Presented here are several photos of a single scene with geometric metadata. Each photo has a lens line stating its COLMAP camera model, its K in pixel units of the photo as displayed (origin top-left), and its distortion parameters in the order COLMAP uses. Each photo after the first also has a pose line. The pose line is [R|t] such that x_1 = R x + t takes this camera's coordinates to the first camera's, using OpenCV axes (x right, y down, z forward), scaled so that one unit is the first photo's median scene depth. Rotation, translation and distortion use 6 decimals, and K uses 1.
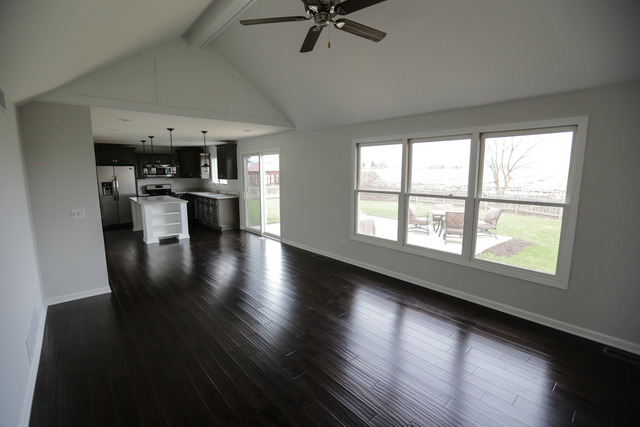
lens RADIAL K [[300.2, 0, 318.0], [0, 300.2, 214.2], [0, 0, 1]] dist [-0.010914, 0.000506]
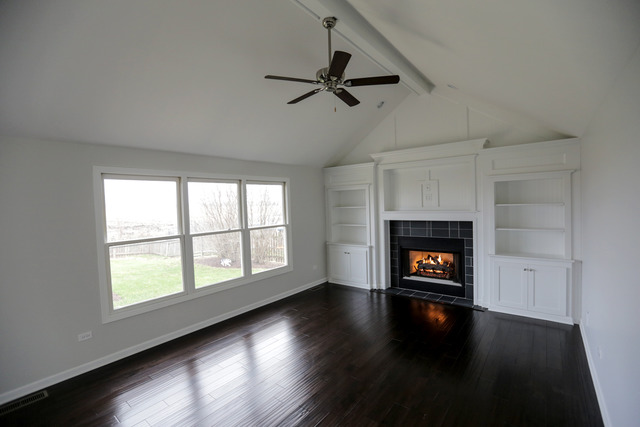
lens RADIAL K [[300.2, 0, 318.0], [0, 300.2, 214.2], [0, 0, 1]] dist [-0.010914, 0.000506]
pose [[-0.192265, -0.024842, 0.981029, -0.699639], [0.178683, 0.982082, 0.059887, -0.118891], [-0.964939, 0.186808, -0.184381, 0.794025]]
